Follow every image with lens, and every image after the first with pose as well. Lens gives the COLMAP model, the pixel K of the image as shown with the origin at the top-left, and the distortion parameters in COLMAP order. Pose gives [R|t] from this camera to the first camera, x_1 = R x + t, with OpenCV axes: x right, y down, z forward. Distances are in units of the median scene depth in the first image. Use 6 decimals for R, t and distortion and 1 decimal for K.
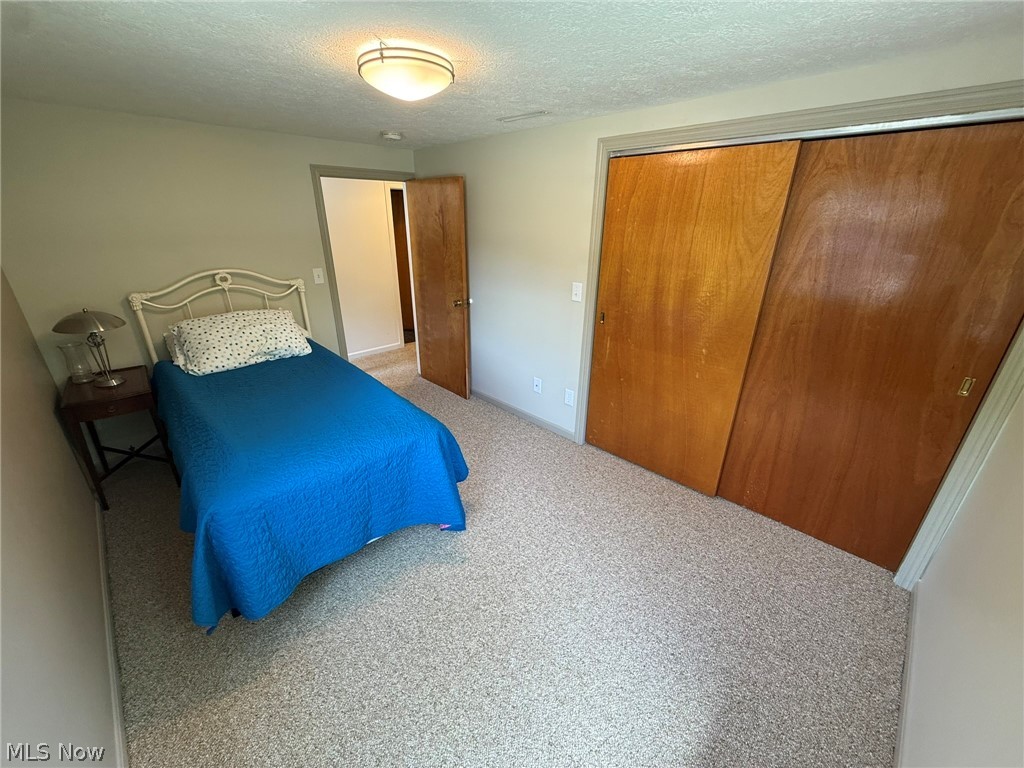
lens RADIAL K [[406.6, 0, 512.0], [0, 406.6, 384.0], [0, 0, 1]] dist [-0.000244, 0.000003]
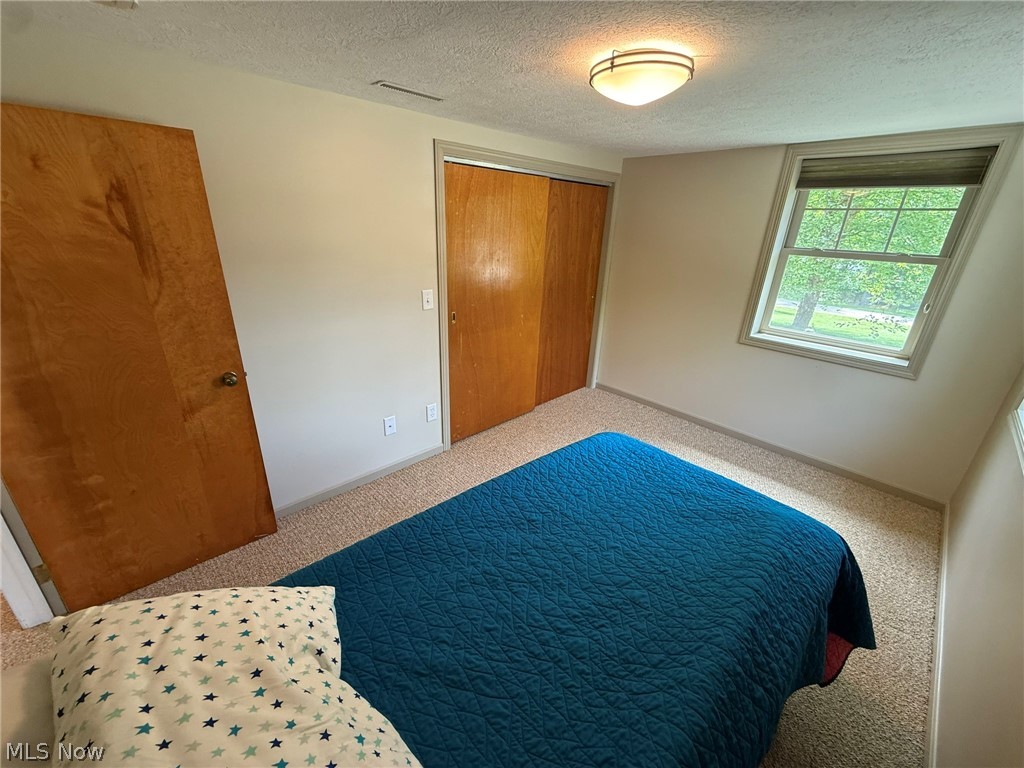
lens RADIAL K [[410.7, 0, 487.0], [0, 410.7, 382.6], [0, 0, 1]] dist [0.000803, 0.000143]
pose [[0.049485, -0.365458, 0.929512, -0.778262], [0.356600, 0.875778, 0.325346, -0.318333], [-0.932946, 0.315364, 0.173660, 0.773810]]
